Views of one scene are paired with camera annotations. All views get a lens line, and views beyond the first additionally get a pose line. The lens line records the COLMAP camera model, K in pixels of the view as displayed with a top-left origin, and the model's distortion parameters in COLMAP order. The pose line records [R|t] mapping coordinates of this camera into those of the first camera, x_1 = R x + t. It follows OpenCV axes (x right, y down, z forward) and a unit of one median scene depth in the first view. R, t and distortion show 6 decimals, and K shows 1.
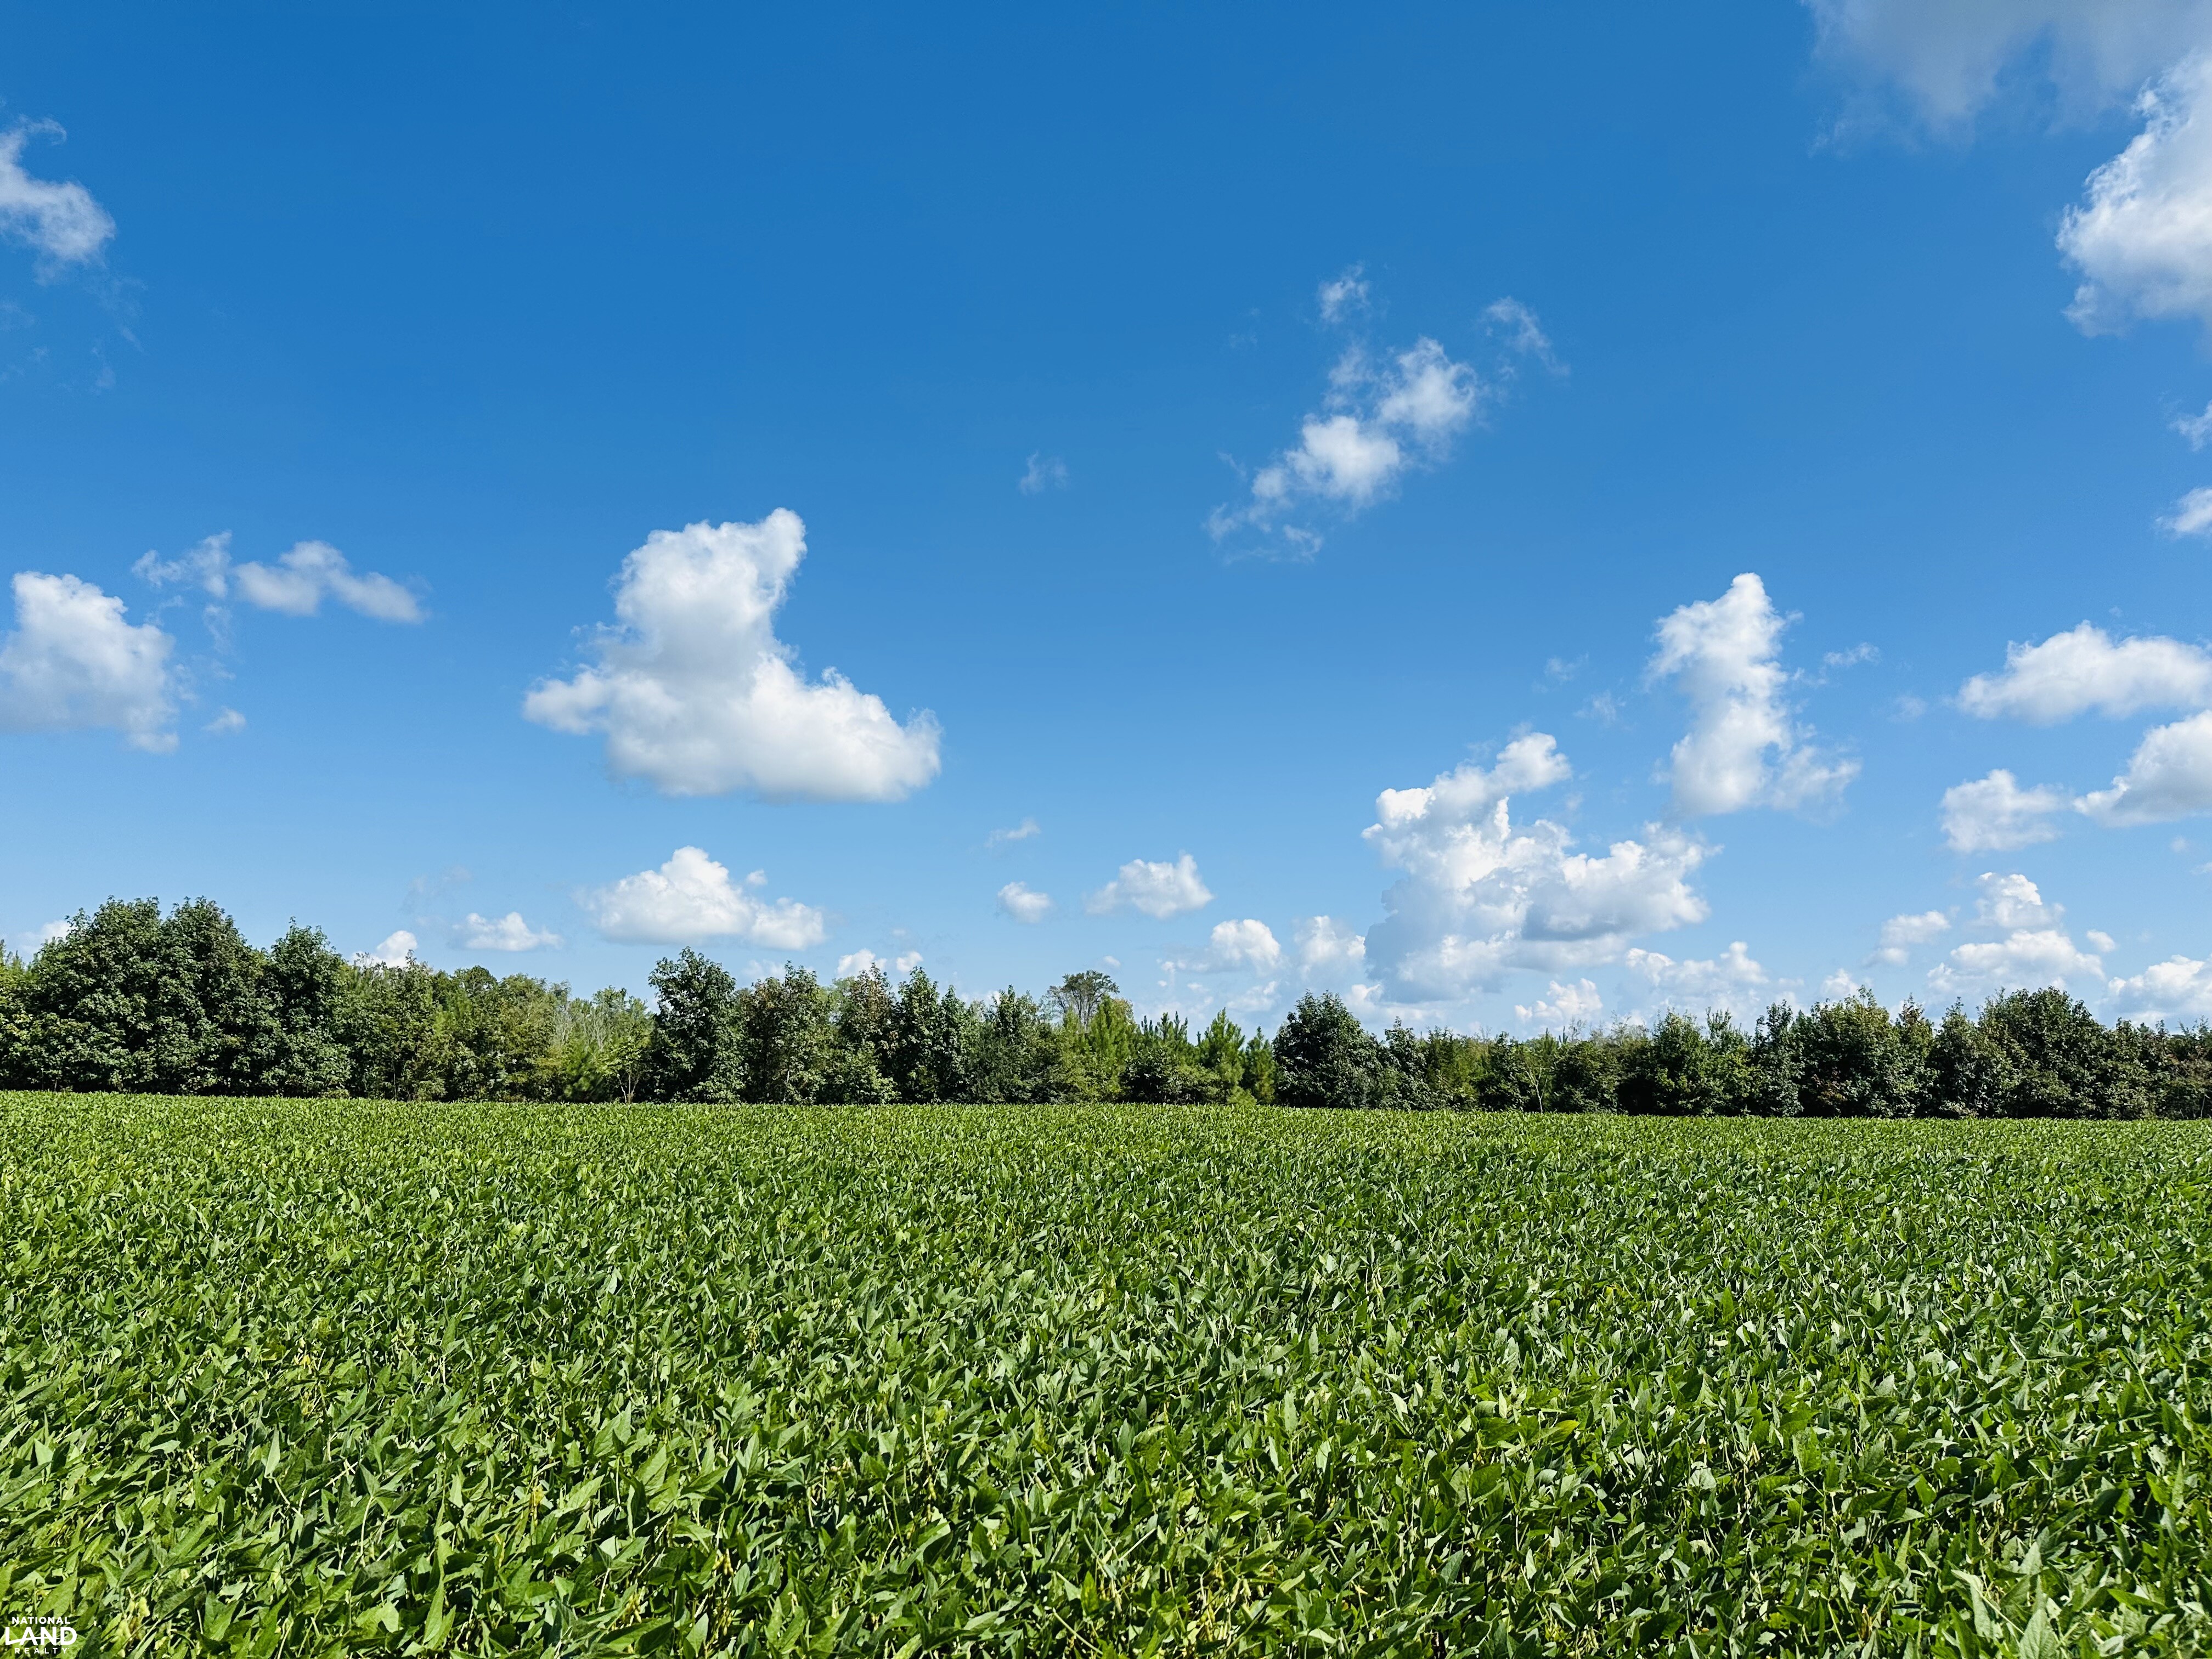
lens RADIAL K [[1451.5, 0, 1118.6], [0, 1451.5, 808.9], [0, 0, 1]] dist [0.026516, -0.025485]
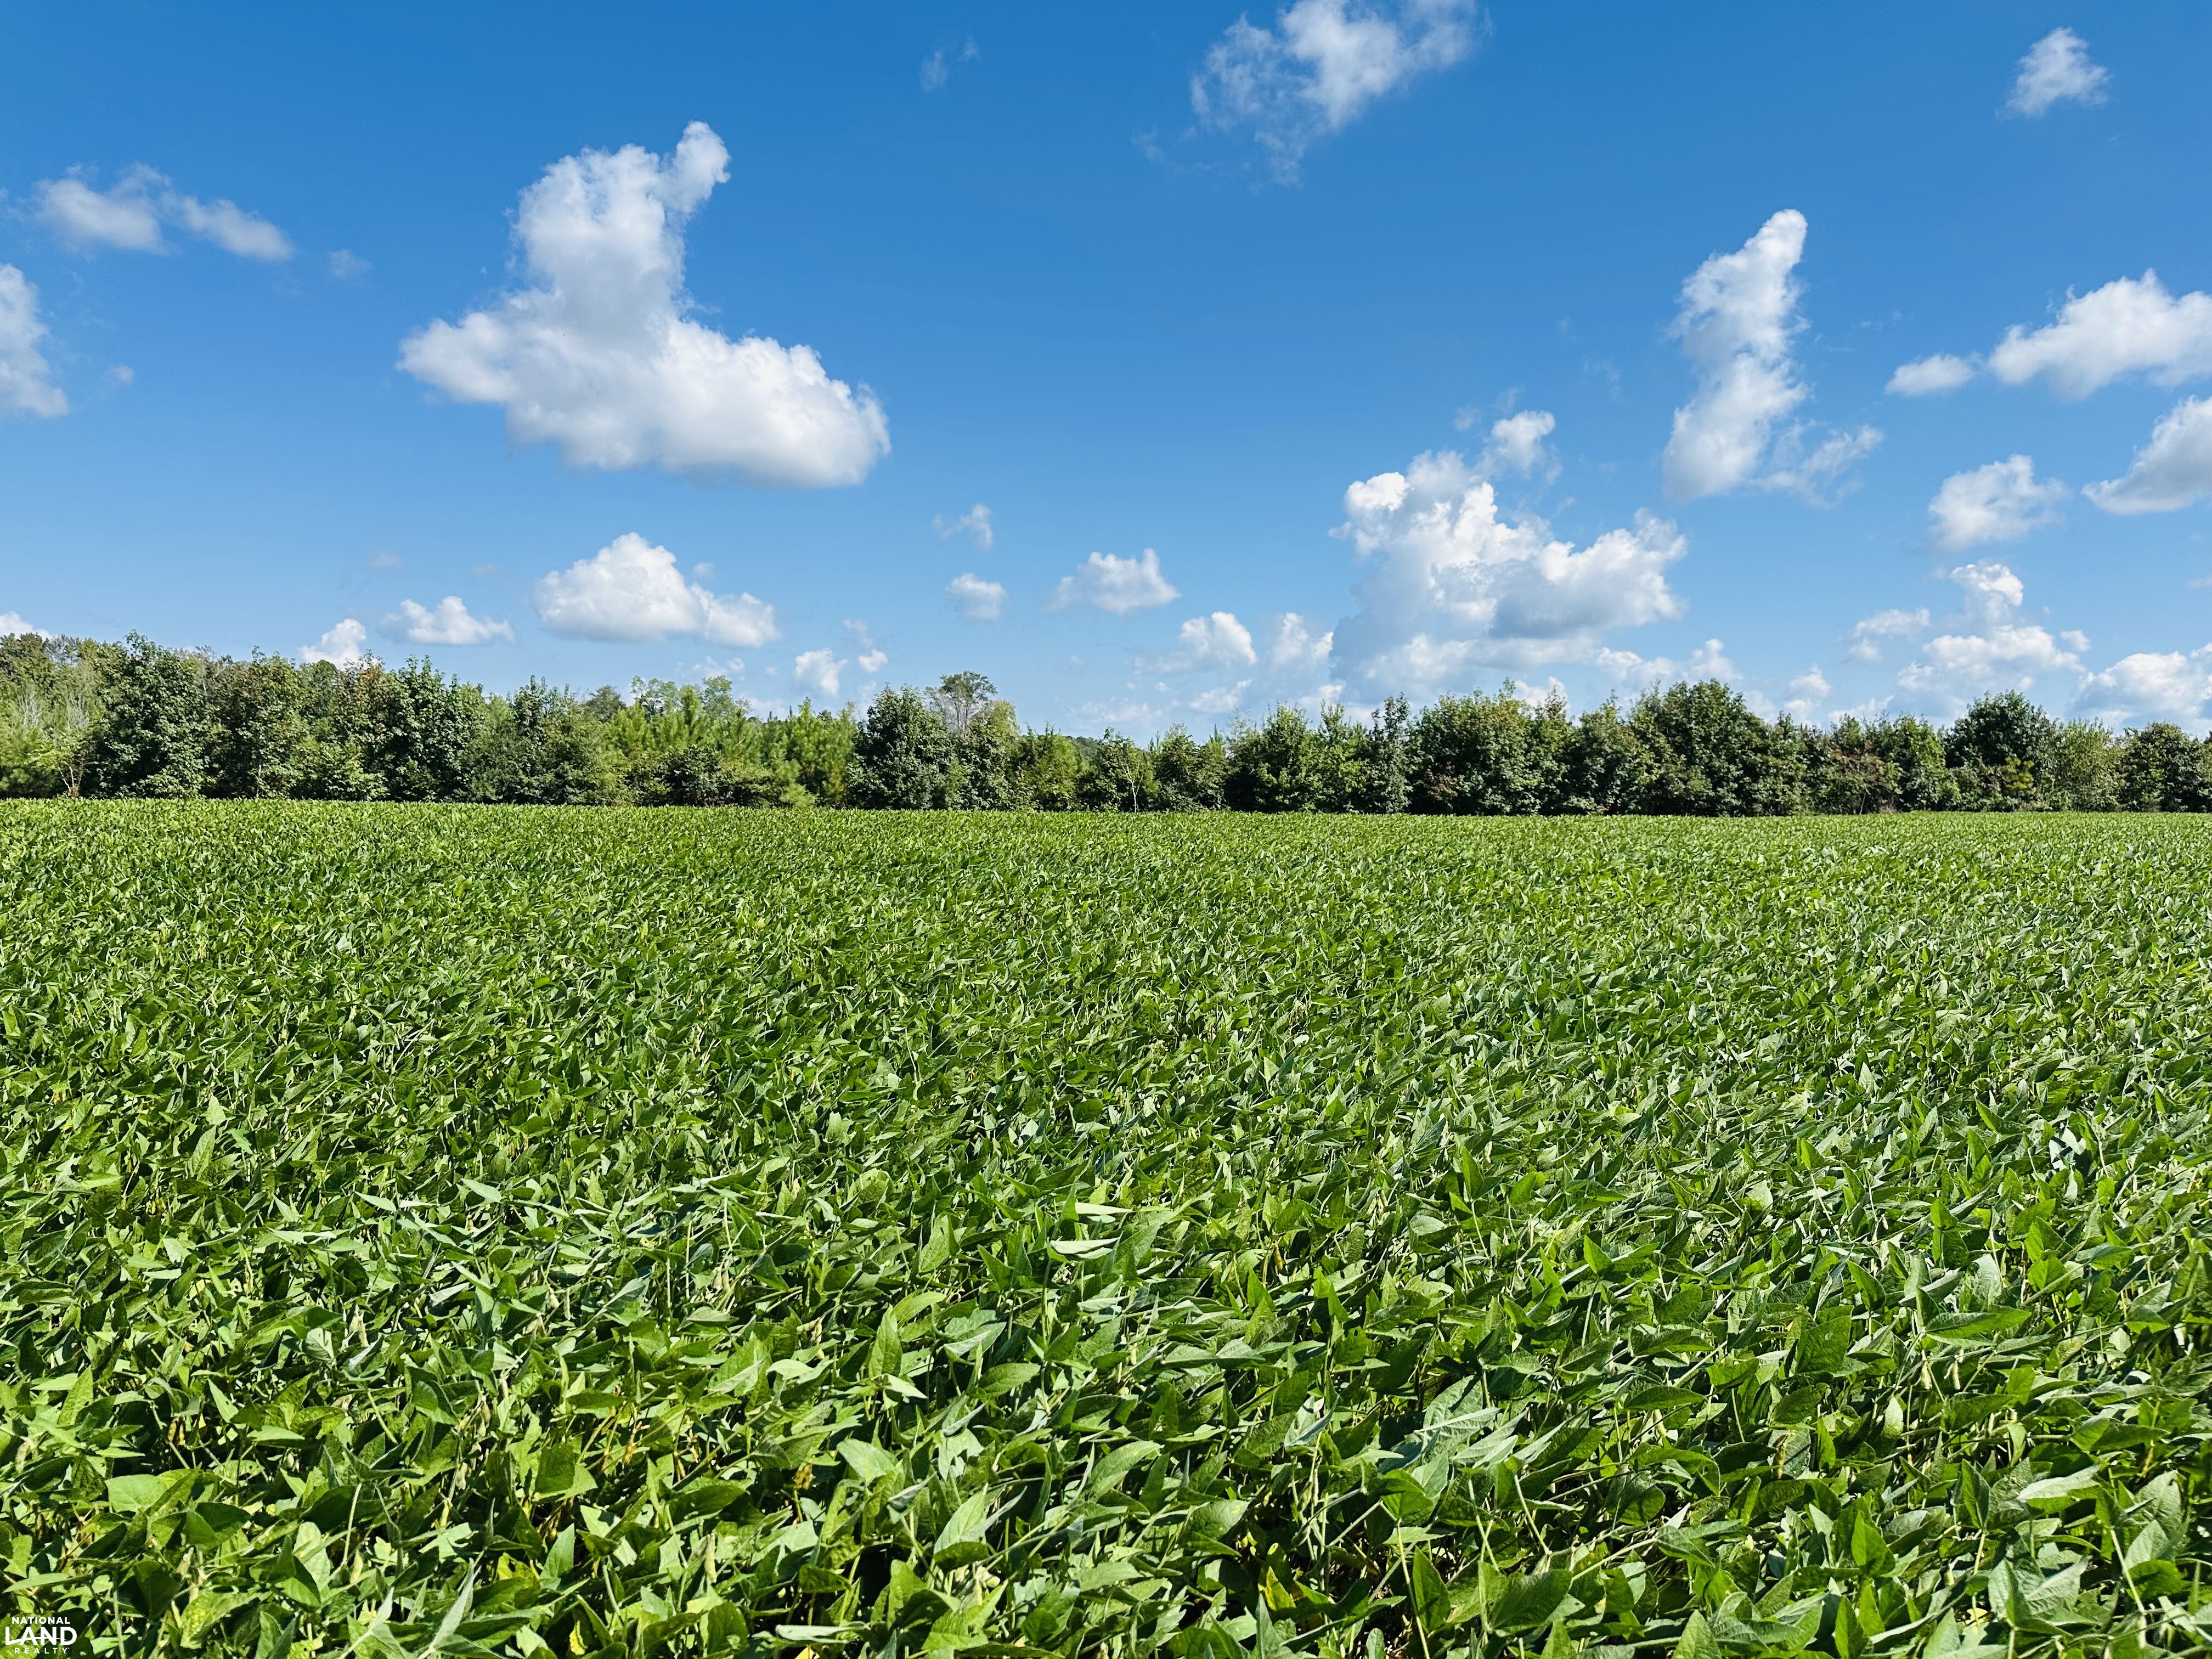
lens RADIAL K [[1565.2, 0, 1099.3], [0, 1565.2, 850.5], [0, 0, 1]] dist [0.059458, -0.054529]
pose [[0.999871, -0.001754, 0.015968, 0.251098], [-0.001832, 0.975084, 0.221828, 0.005123], [-0.015960, -0.221829, 0.974955, -0.015617]]
